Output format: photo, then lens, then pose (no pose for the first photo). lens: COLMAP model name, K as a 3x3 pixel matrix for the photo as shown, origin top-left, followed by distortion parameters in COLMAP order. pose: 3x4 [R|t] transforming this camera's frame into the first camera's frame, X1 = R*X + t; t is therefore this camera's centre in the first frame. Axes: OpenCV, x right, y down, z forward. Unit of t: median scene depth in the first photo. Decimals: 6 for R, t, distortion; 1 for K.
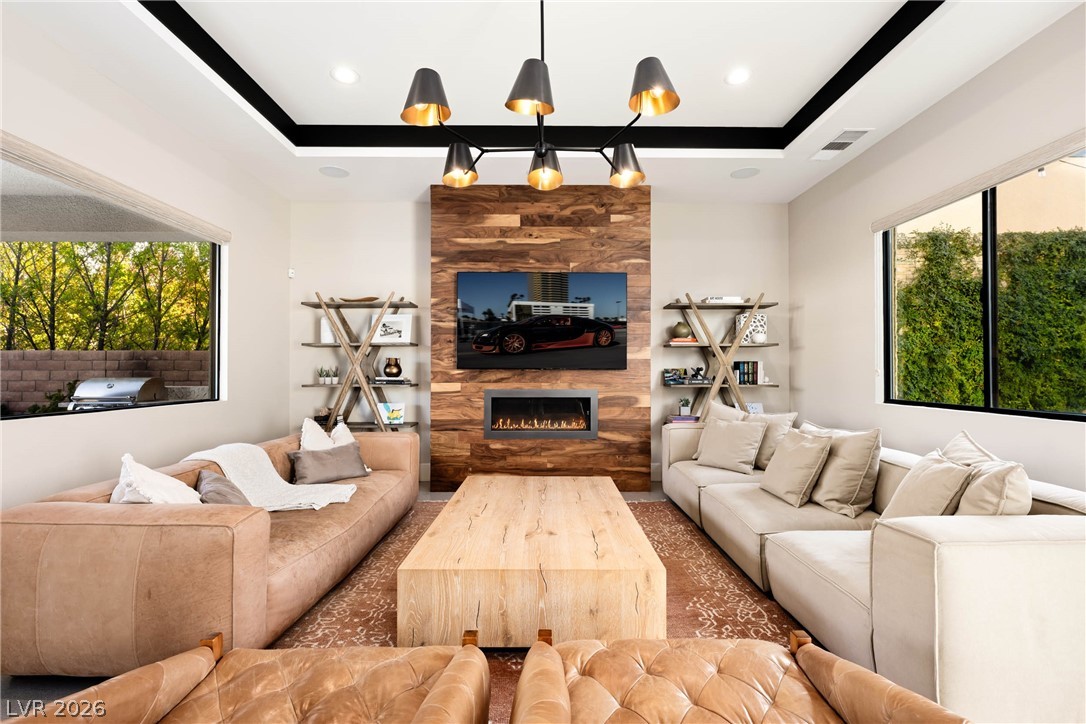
lens RADIAL K [[496.8, 0, 544.1], [0, 496.8, 361.2], [0, 0, 1]] dist [0.003055, 0.000524]
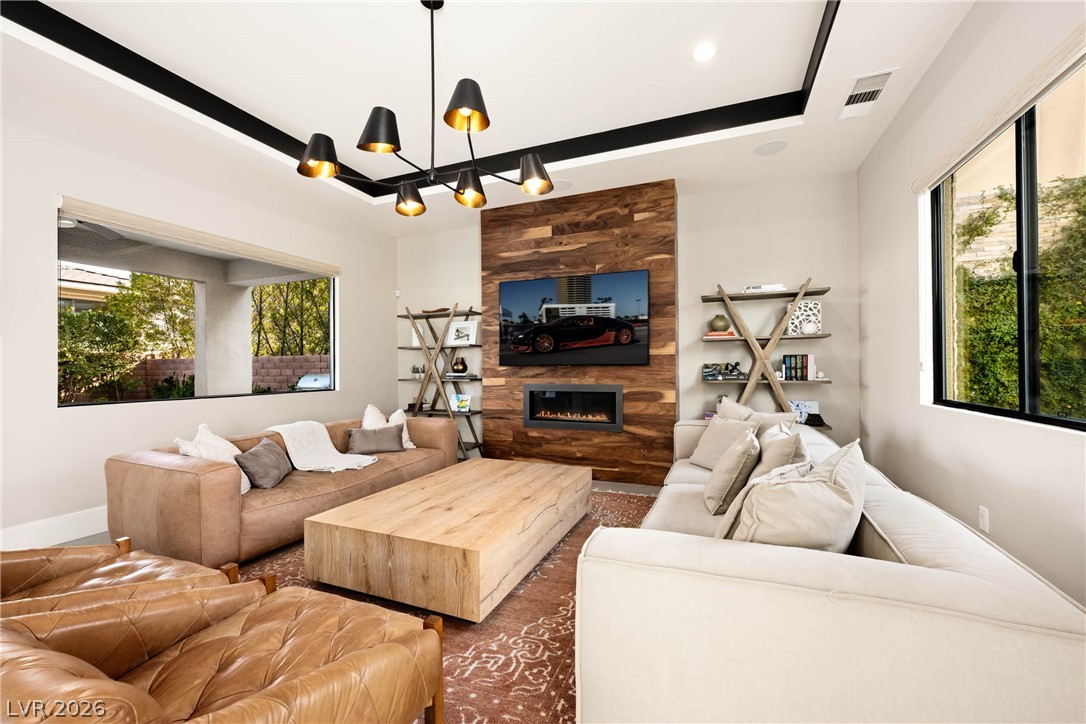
lens RADIAL K [[452.1, 0, 537.9], [0, 452.1, 363.1], [0, 0, 1]] dist [-0.002705, -0.000164]
pose [[0.917485, -0.011056, -0.397618, 0.319782], [0.015978, 0.999831, 0.009068, 0.000626], [0.397450, -0.014673, 0.917506, 0.063144]]
